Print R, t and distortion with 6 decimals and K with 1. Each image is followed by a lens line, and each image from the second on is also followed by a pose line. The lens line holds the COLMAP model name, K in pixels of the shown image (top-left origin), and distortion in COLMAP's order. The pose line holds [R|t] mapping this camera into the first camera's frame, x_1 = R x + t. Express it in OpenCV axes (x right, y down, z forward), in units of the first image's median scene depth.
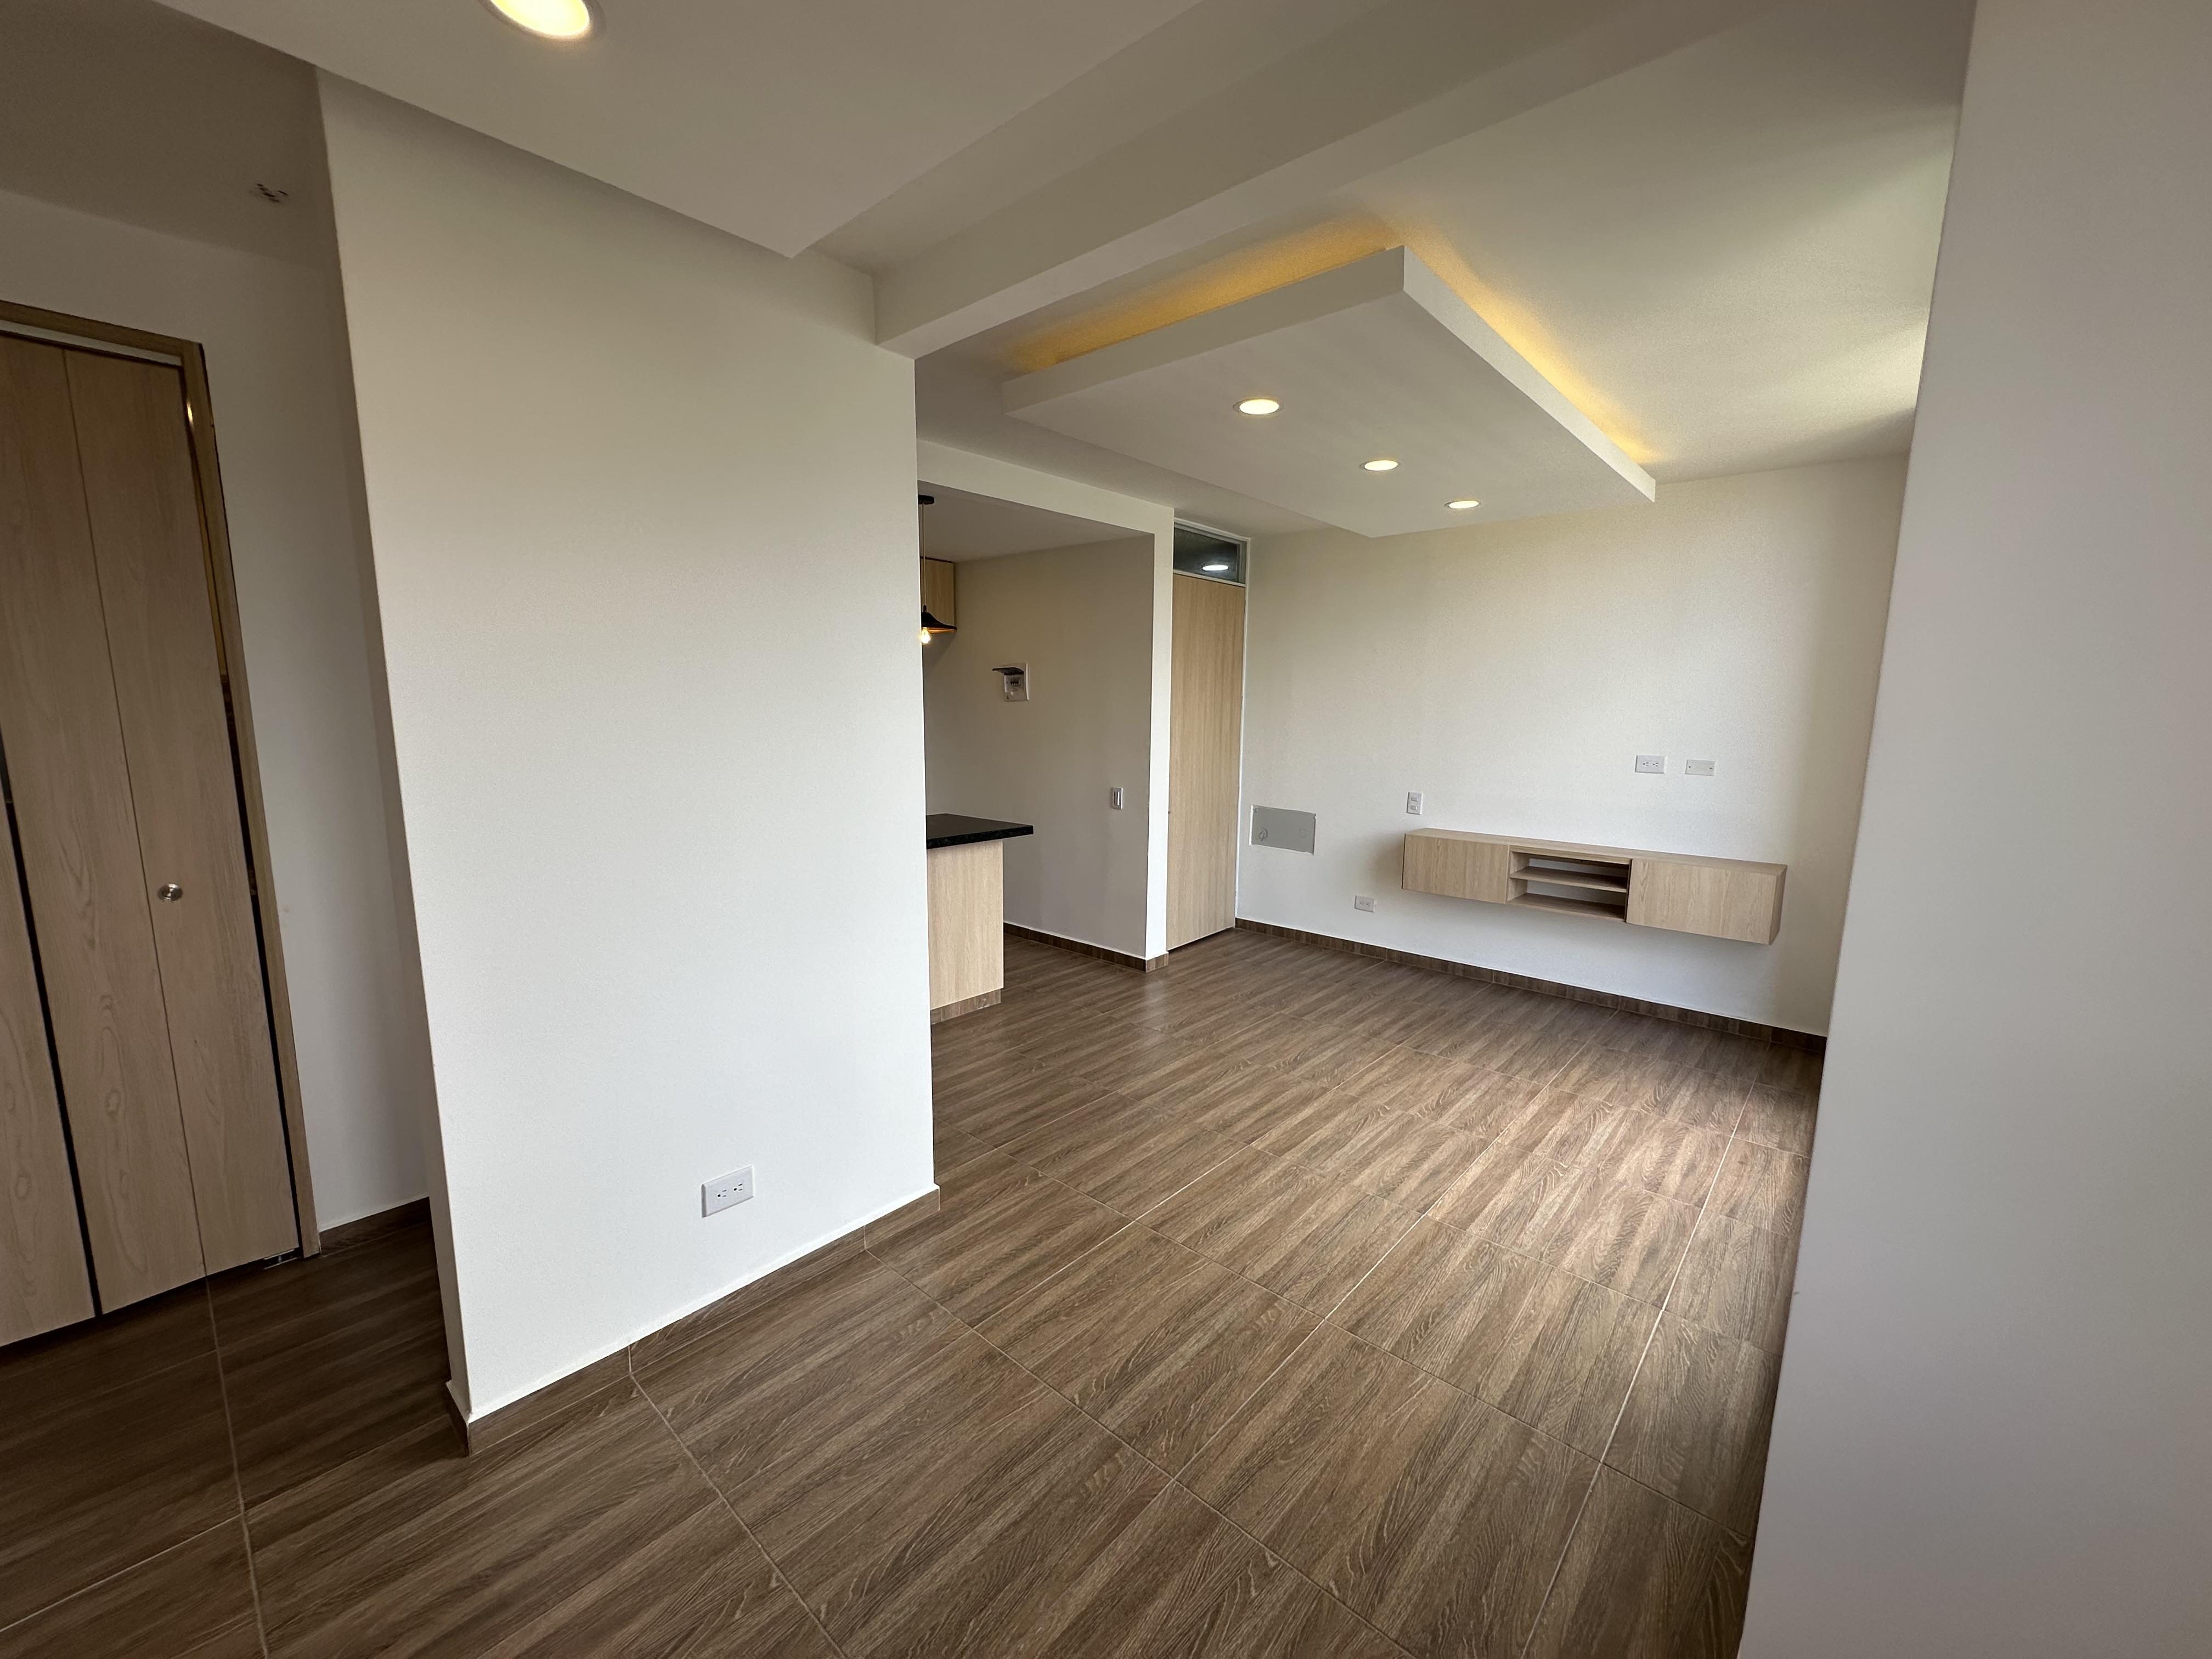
lens RADIAL K [[884.8, 0, 1129.5], [0, 884.8, 814.5], [0, 0, 1]] dist [0.003613, 0.000100]
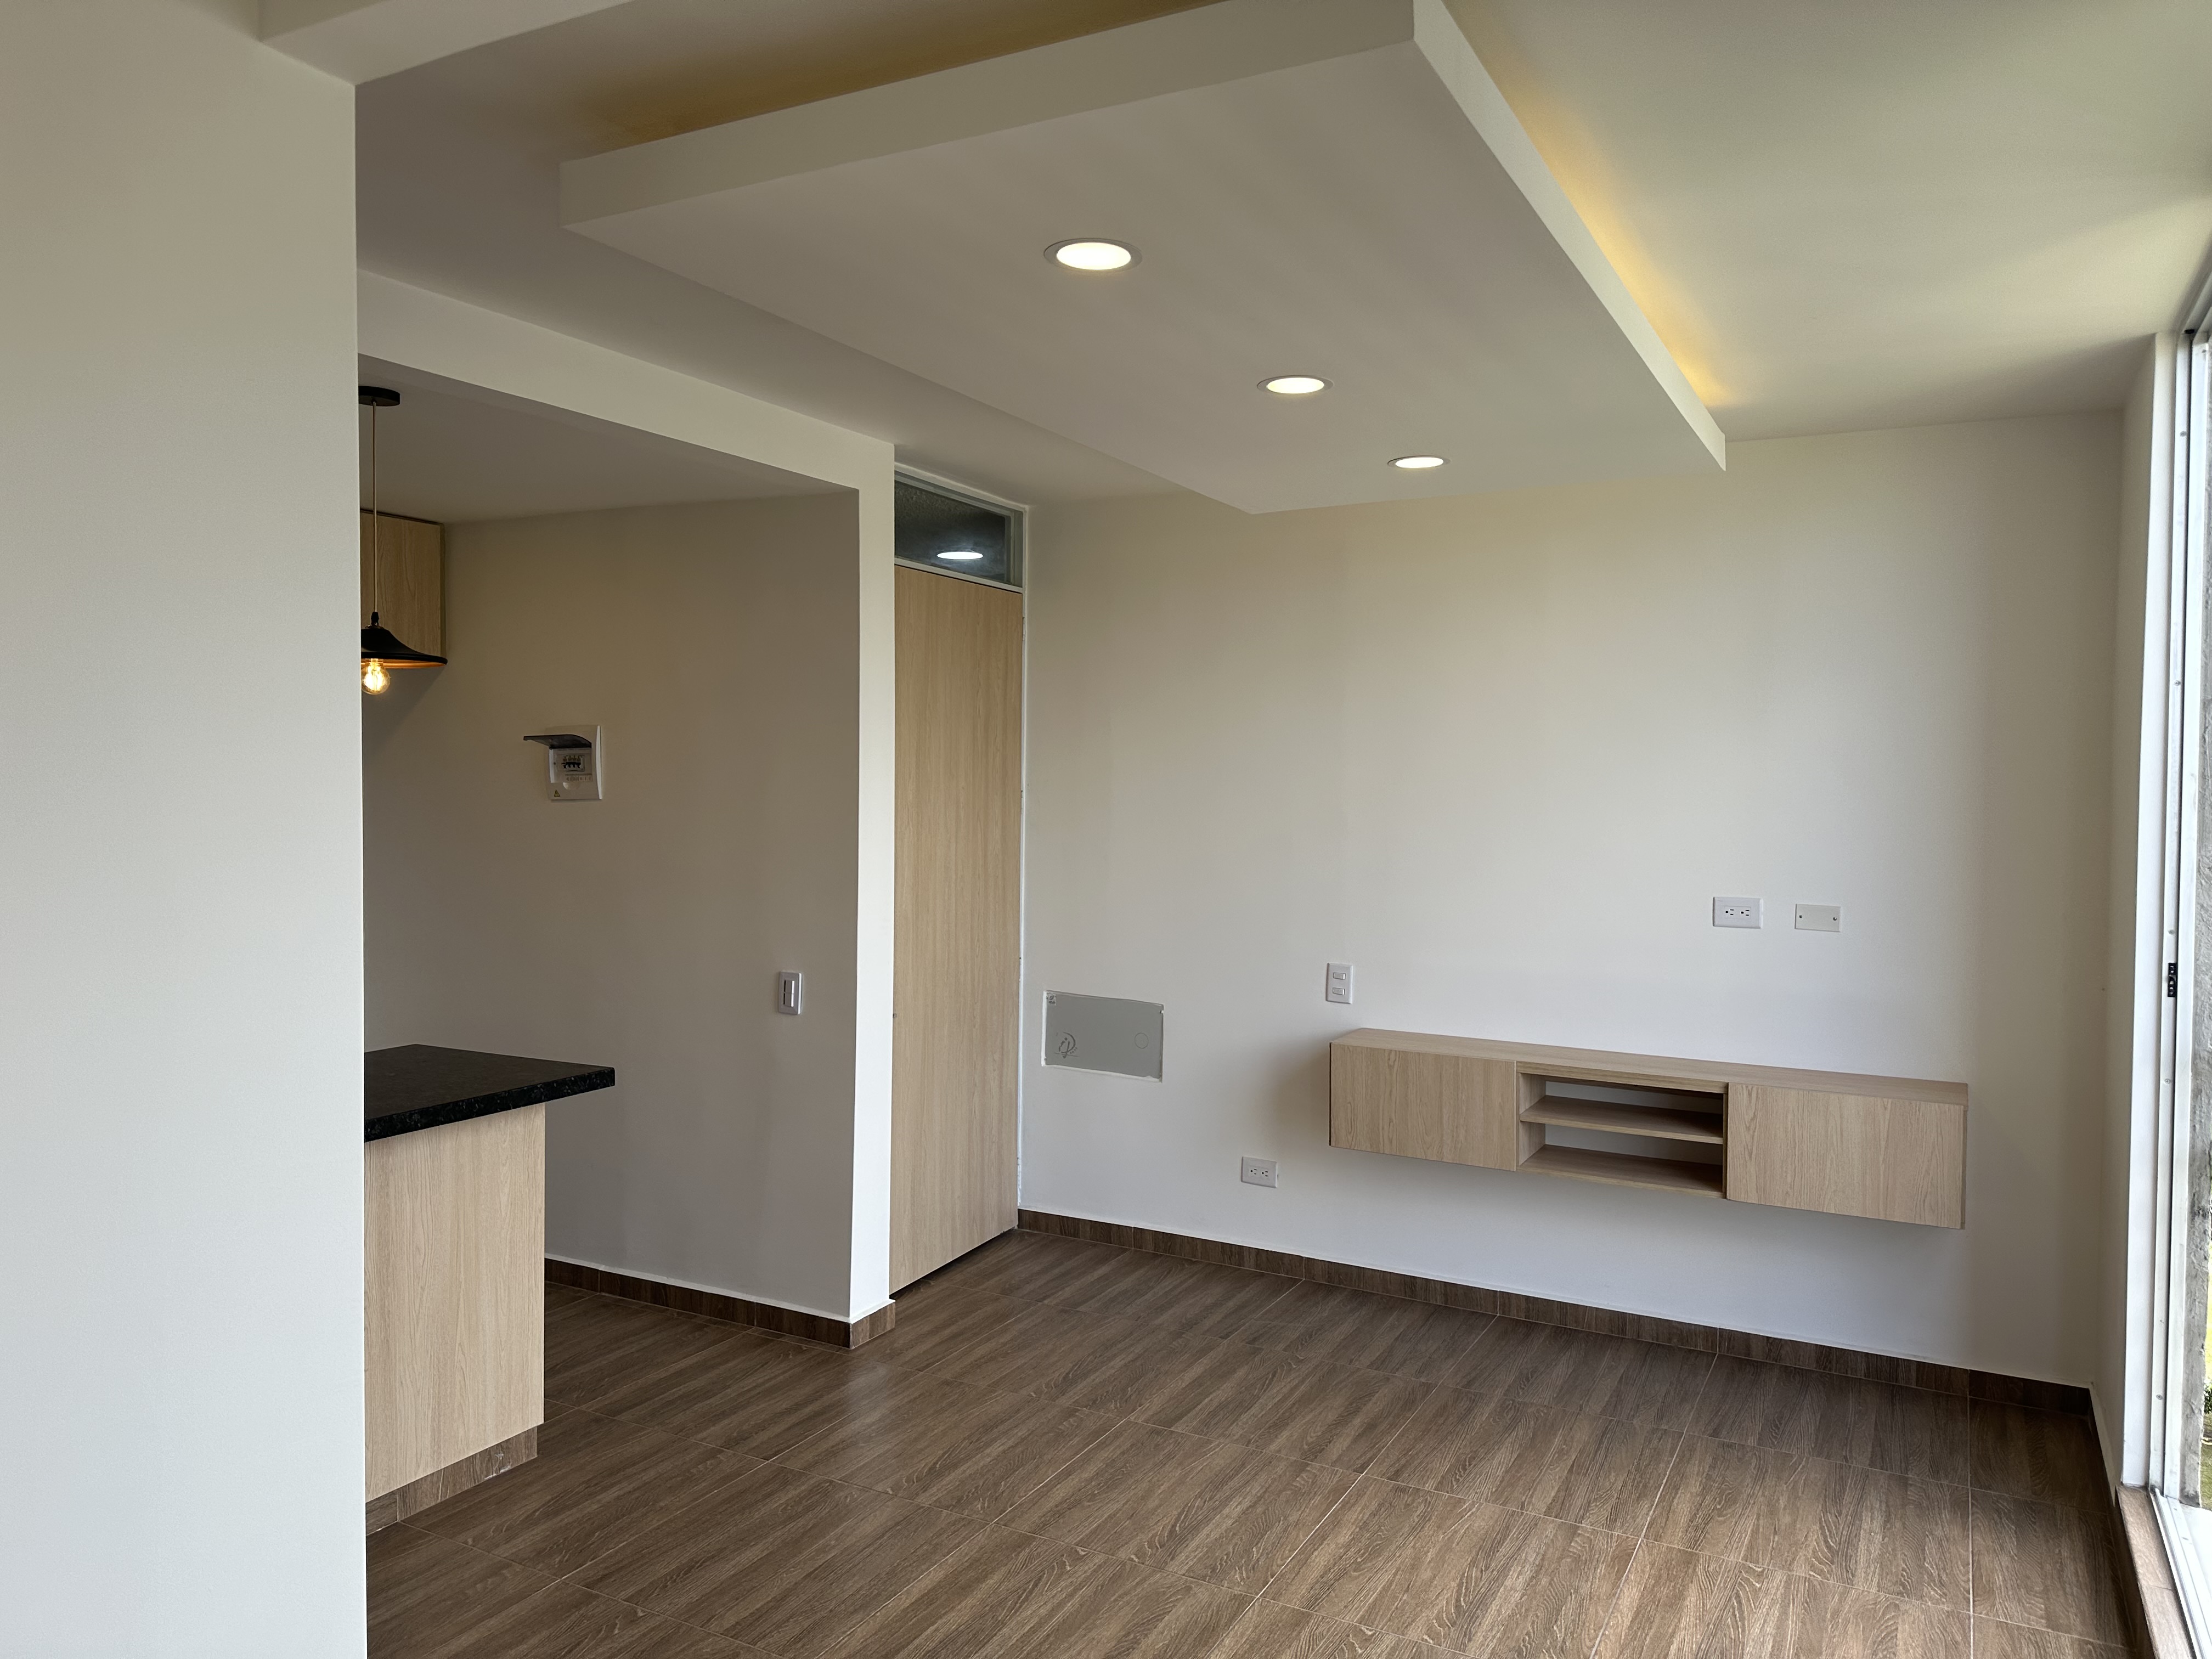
lens RADIAL K [[1526.1, 0, 1151.7], [0, 1526.1, 822.7], [0, 0, 1]] dist [0.117450, -0.182287]
pose [[0.972181, -0.007526, 0.234111, -0.020982], [0.030232, 0.995155, -0.093551, -0.032993], [-0.232272, 0.098027, 0.967698, 0.105419]]
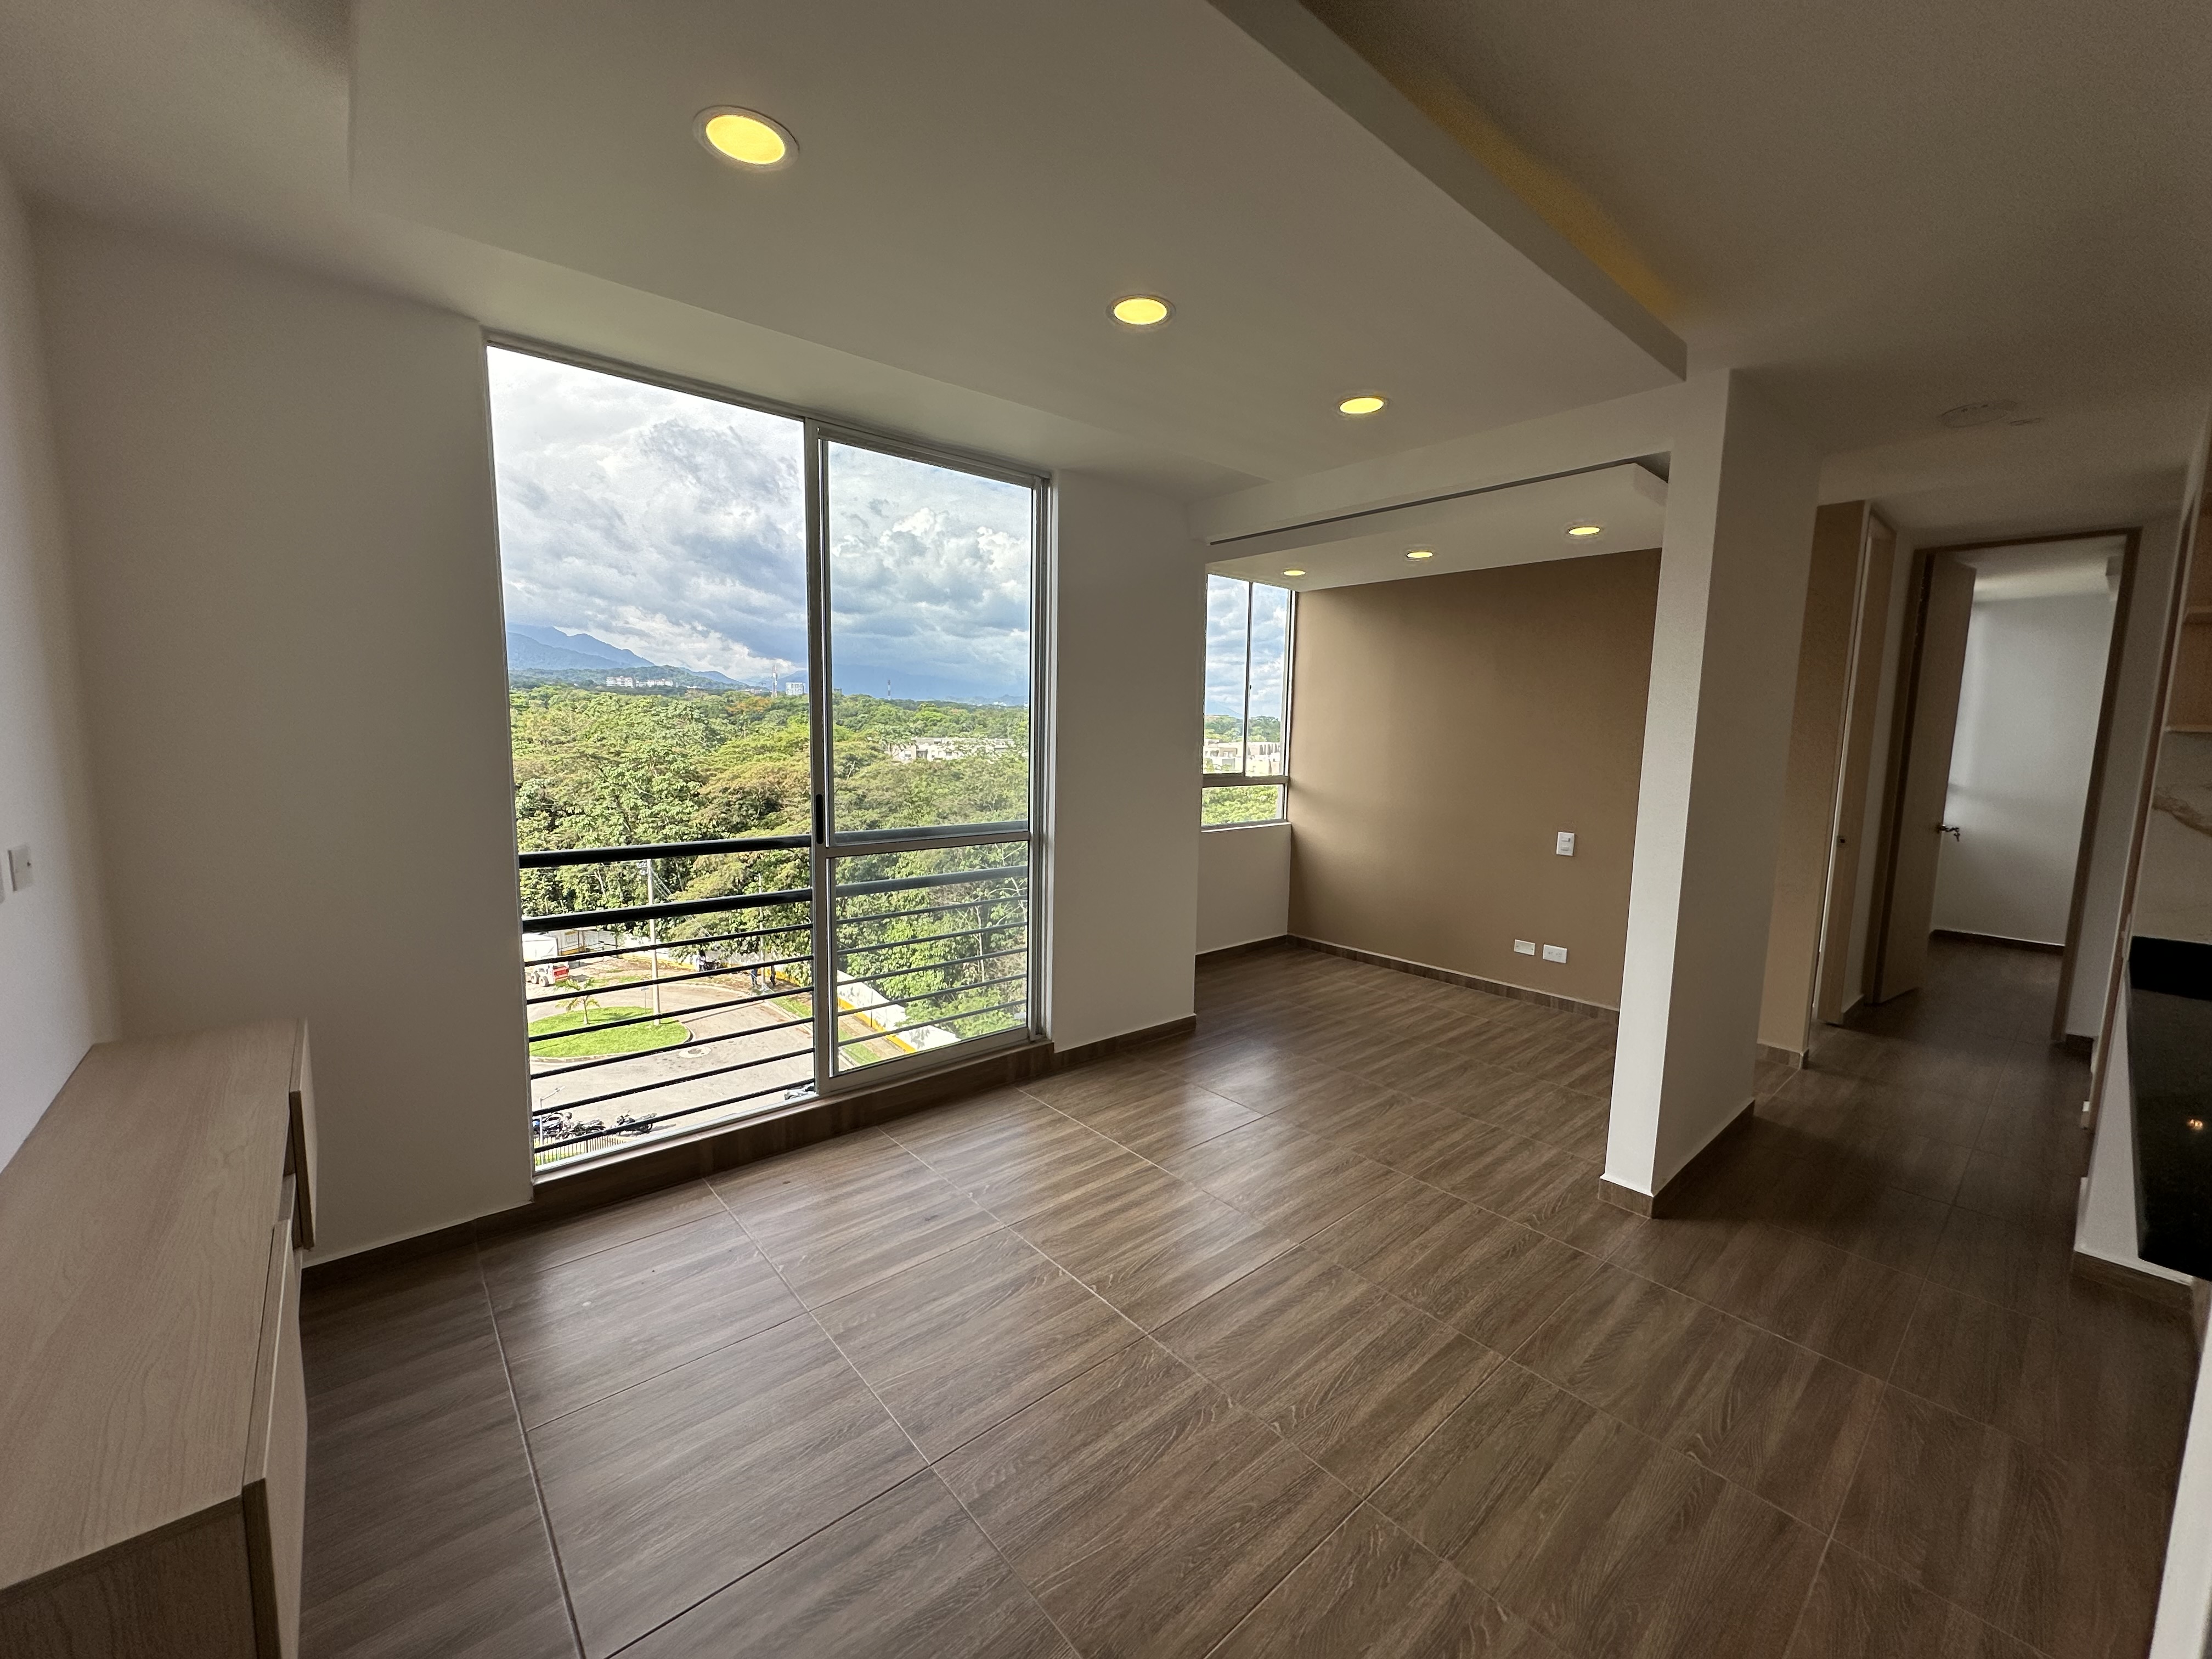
lens RADIAL K [[884.8, 0, 1129.5], [0, 884.8, 814.5], [0, 0, 1]] dist [0.003613, 0.000100]
pose [[-0.991334, -0.039167, 0.125391, 0.145054], [-0.011428, 0.976613, 0.214702, -0.147836], [-0.130867, 0.211408, -0.968597, 1.226187]]
